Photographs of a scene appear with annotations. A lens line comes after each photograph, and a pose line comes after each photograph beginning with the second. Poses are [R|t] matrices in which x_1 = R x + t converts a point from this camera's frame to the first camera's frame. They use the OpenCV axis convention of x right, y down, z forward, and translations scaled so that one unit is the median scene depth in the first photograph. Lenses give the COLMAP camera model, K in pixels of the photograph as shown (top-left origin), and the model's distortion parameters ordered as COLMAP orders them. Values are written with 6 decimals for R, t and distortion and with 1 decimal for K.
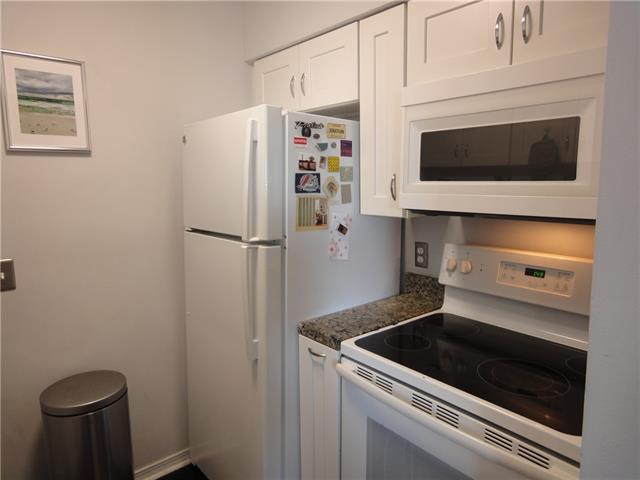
lens RADIAL K [[426.7, 0, 320.8], [0, 426.7, 238.8], [0, 0, 1]] dist [-0.006176, 0.001323]
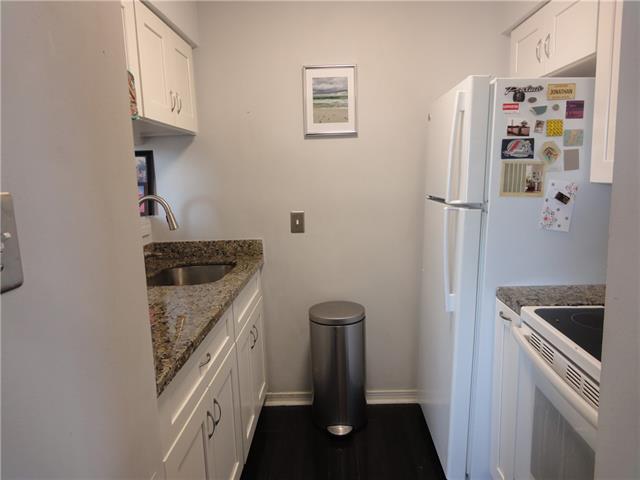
lens RADIAL K [[426.7, 0, 320.0], [0, 426.7, 240.3], [0, 0, 1]] dist [-0.006176, 0.001323]
pose [[0.738212, 0.094468, -0.667922, 0.305621], [-0.070847, 0.995527, 0.062500, 0.051548], [0.670838, 0.001182, 0.741603, -0.047083]]
